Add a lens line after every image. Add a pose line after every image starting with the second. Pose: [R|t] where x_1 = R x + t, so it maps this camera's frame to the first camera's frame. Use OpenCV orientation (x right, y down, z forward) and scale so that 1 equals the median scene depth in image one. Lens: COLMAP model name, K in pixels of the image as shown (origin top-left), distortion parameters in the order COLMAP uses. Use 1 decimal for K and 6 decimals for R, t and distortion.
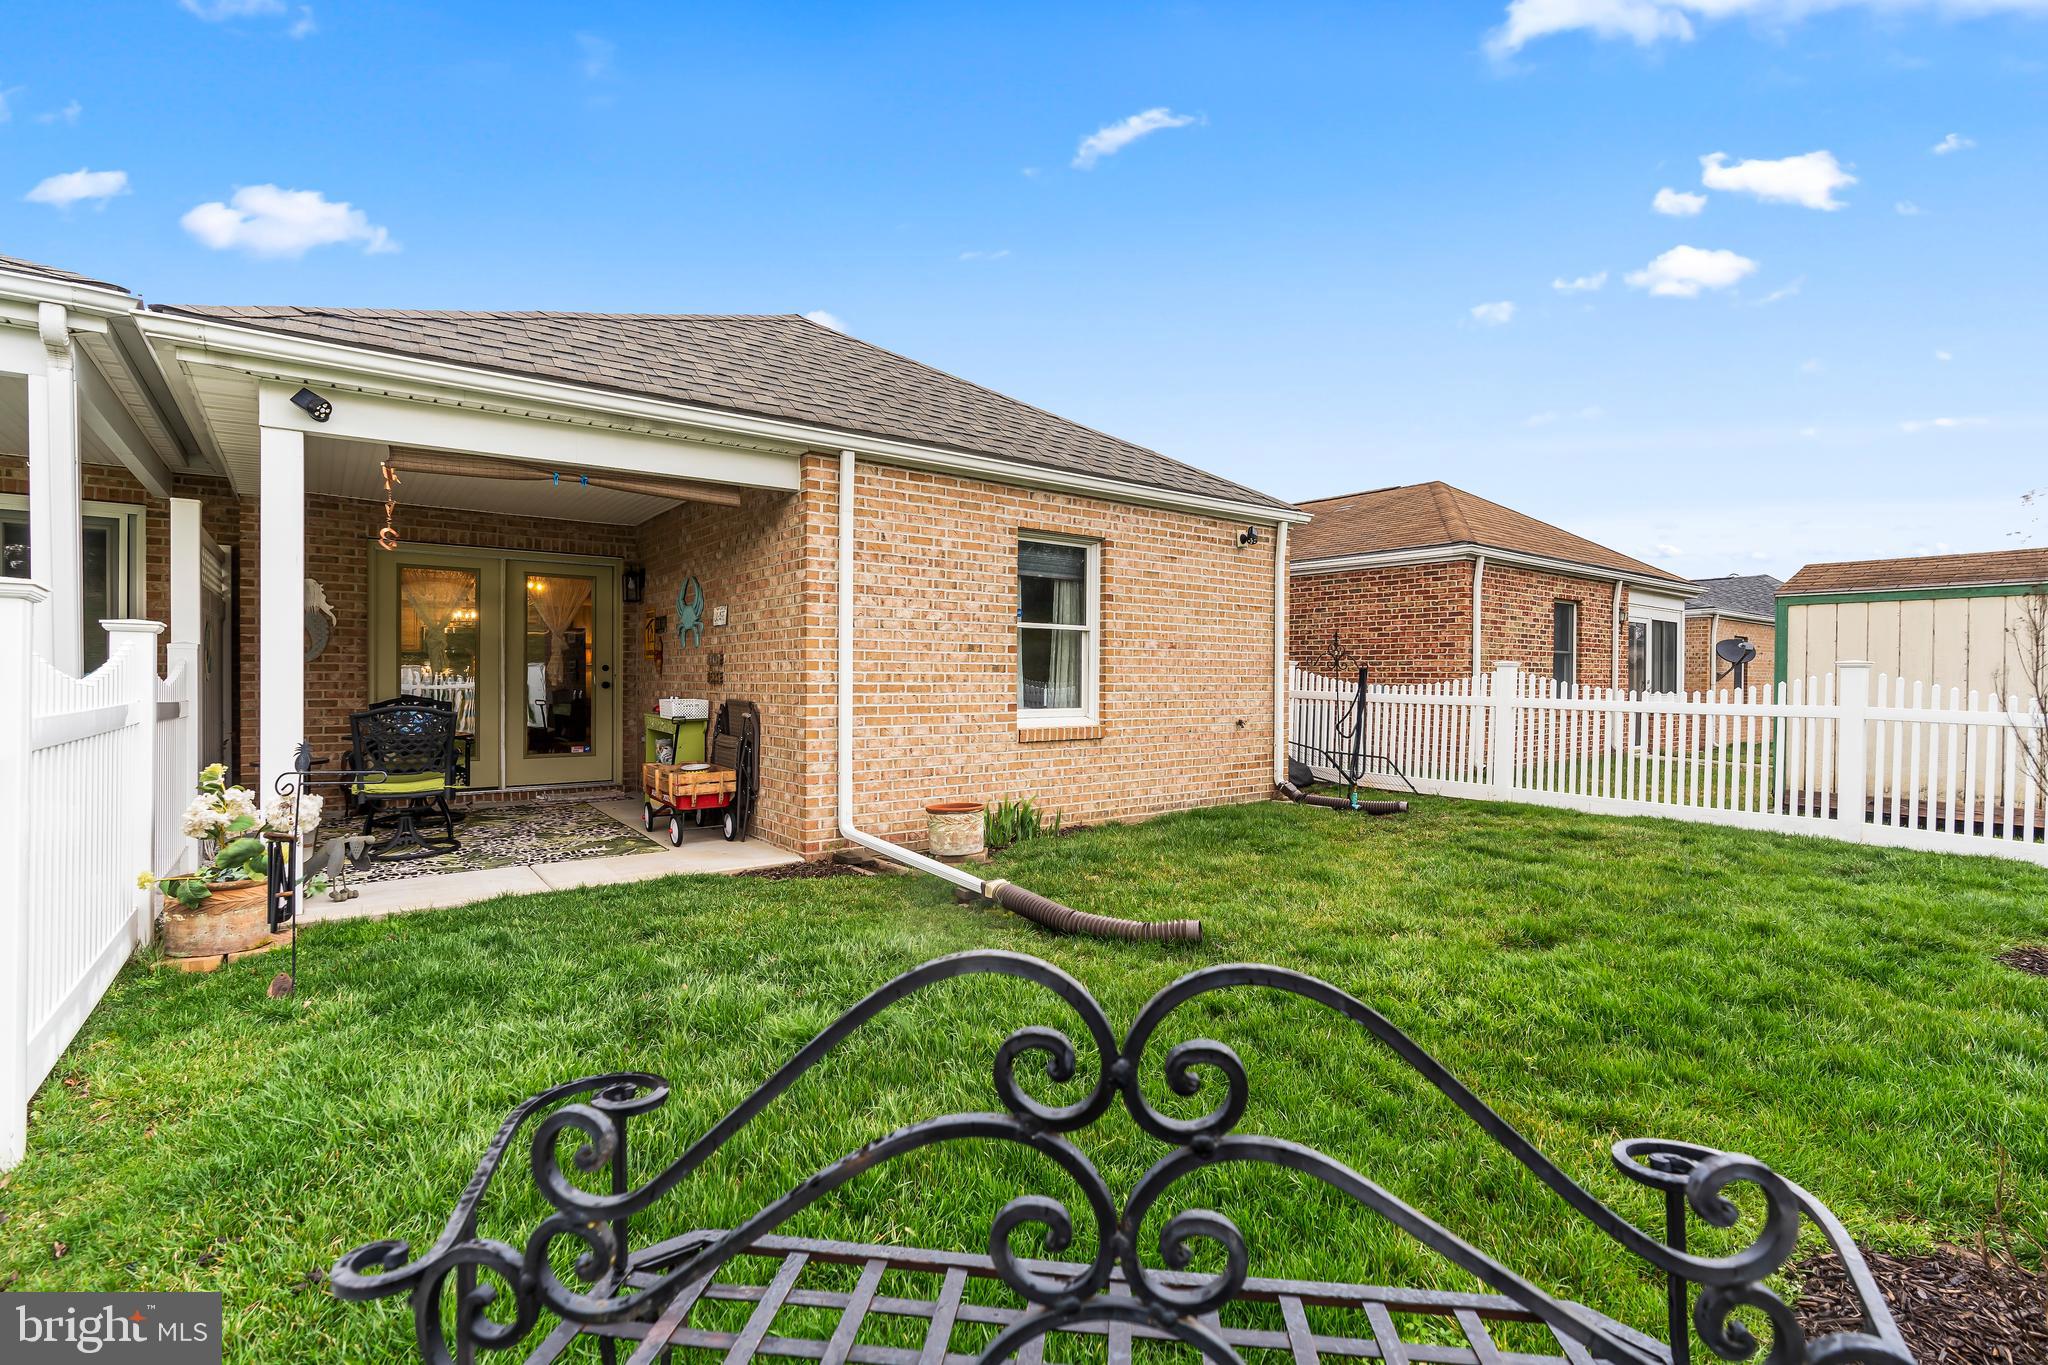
lens RADIAL K [[925.4, 0, 1024.9], [0, 925.4, 684.9], [0, 0, 1]] dist [-0.010739, 0.004567]
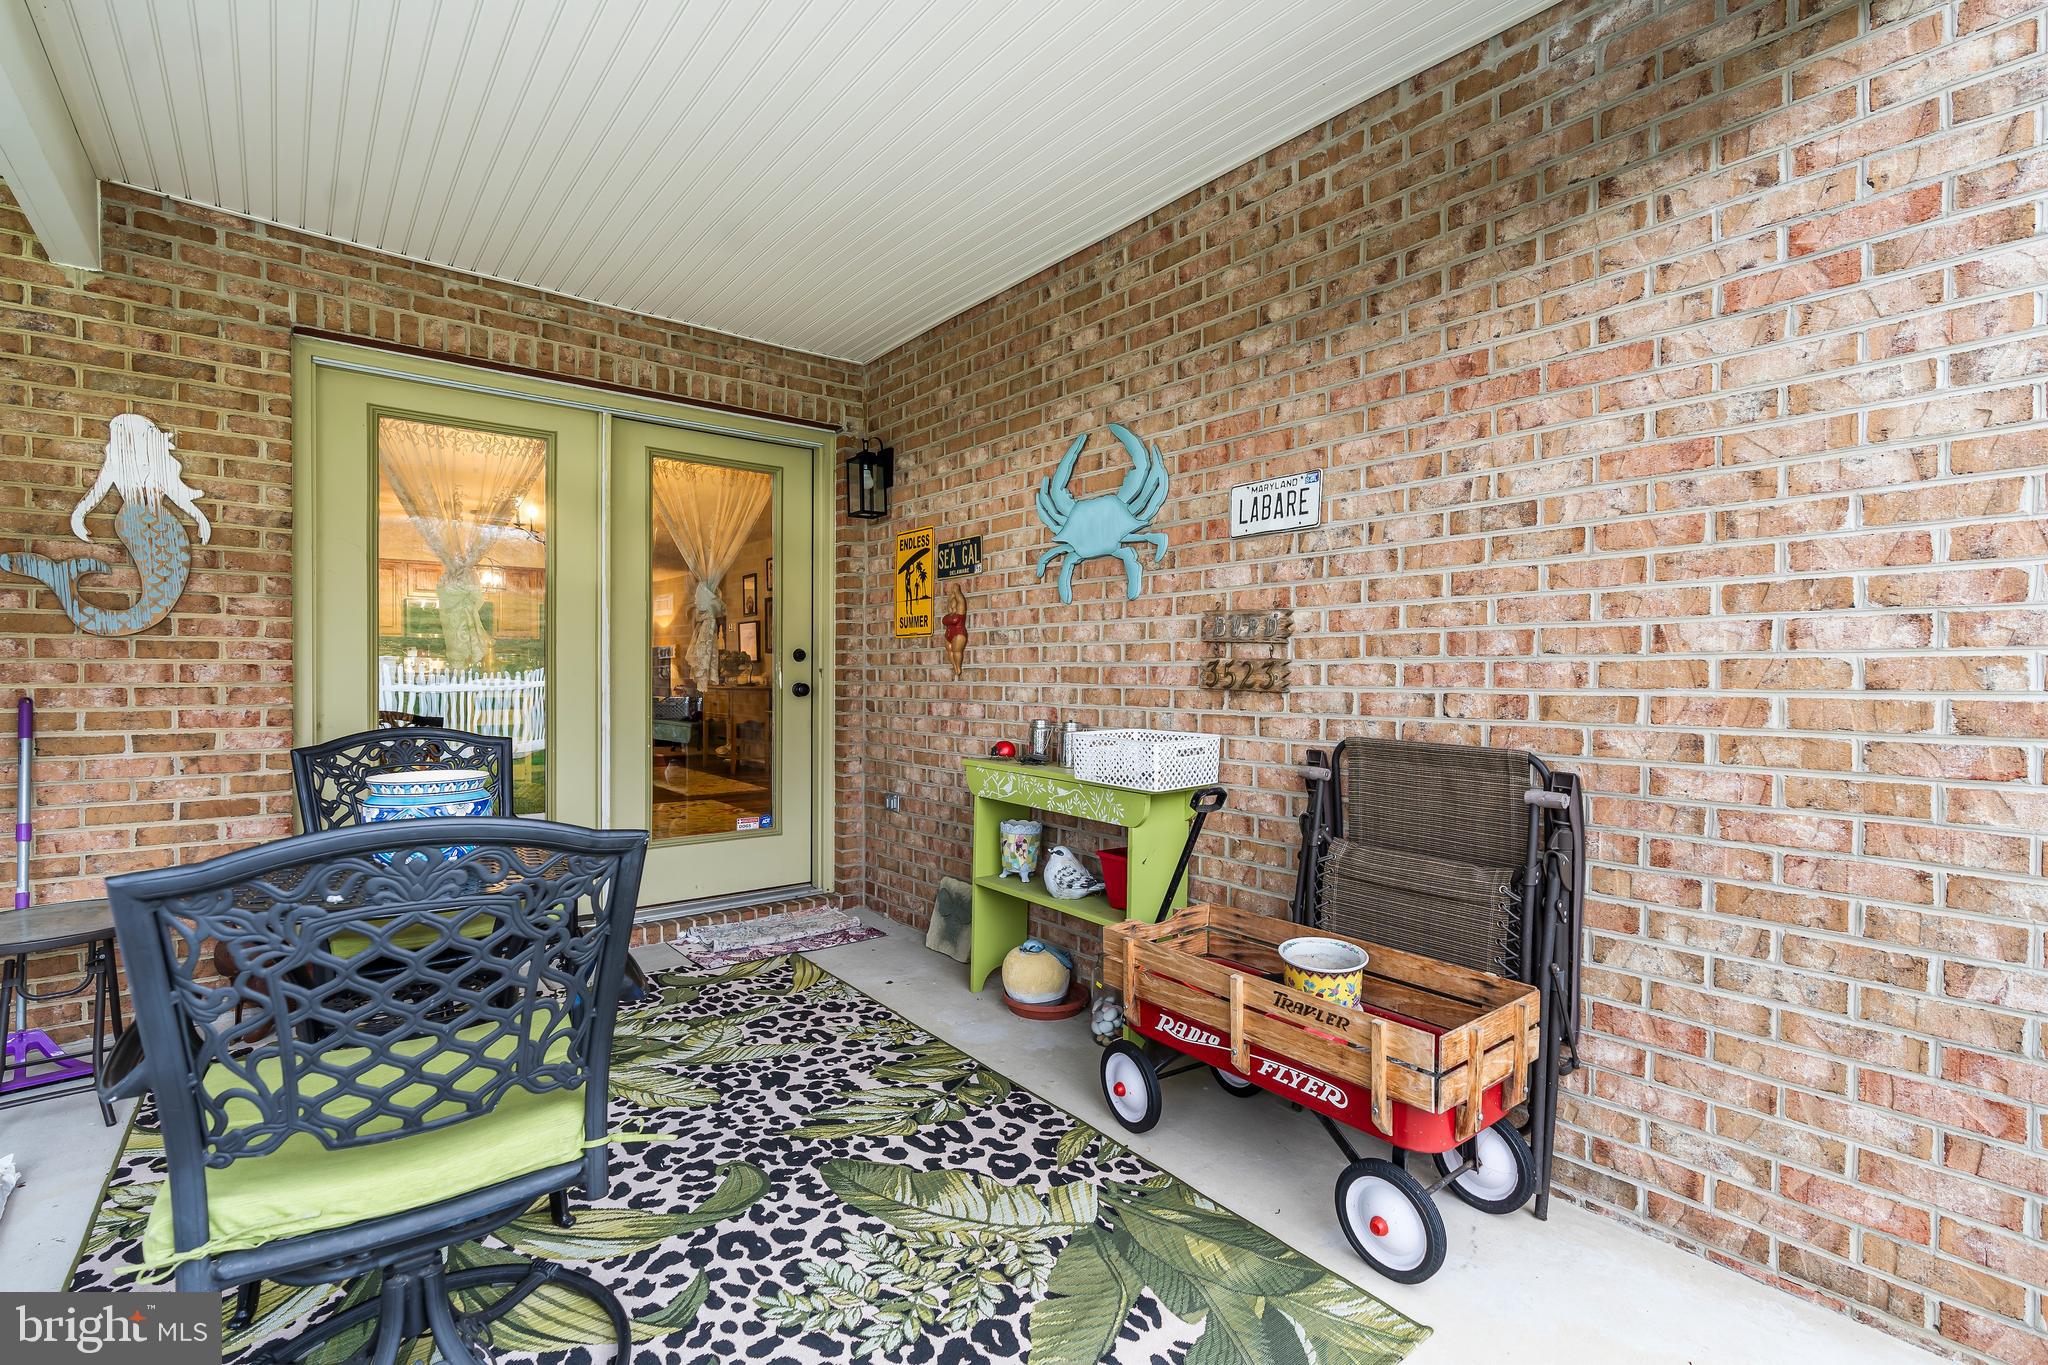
lens RADIAL K [[925.4, 0, 1024.9], [0, 925.4, 684.9], [0, 0, 1]] dist [-0.010739, 0.004567]
pose [[0.999738, -0.001054, 0.022851, -0.384043], [0.000974, 0.999993, 0.003540, -0.004614], [-0.022855, -0.003517, 0.999733, 0.561752]]
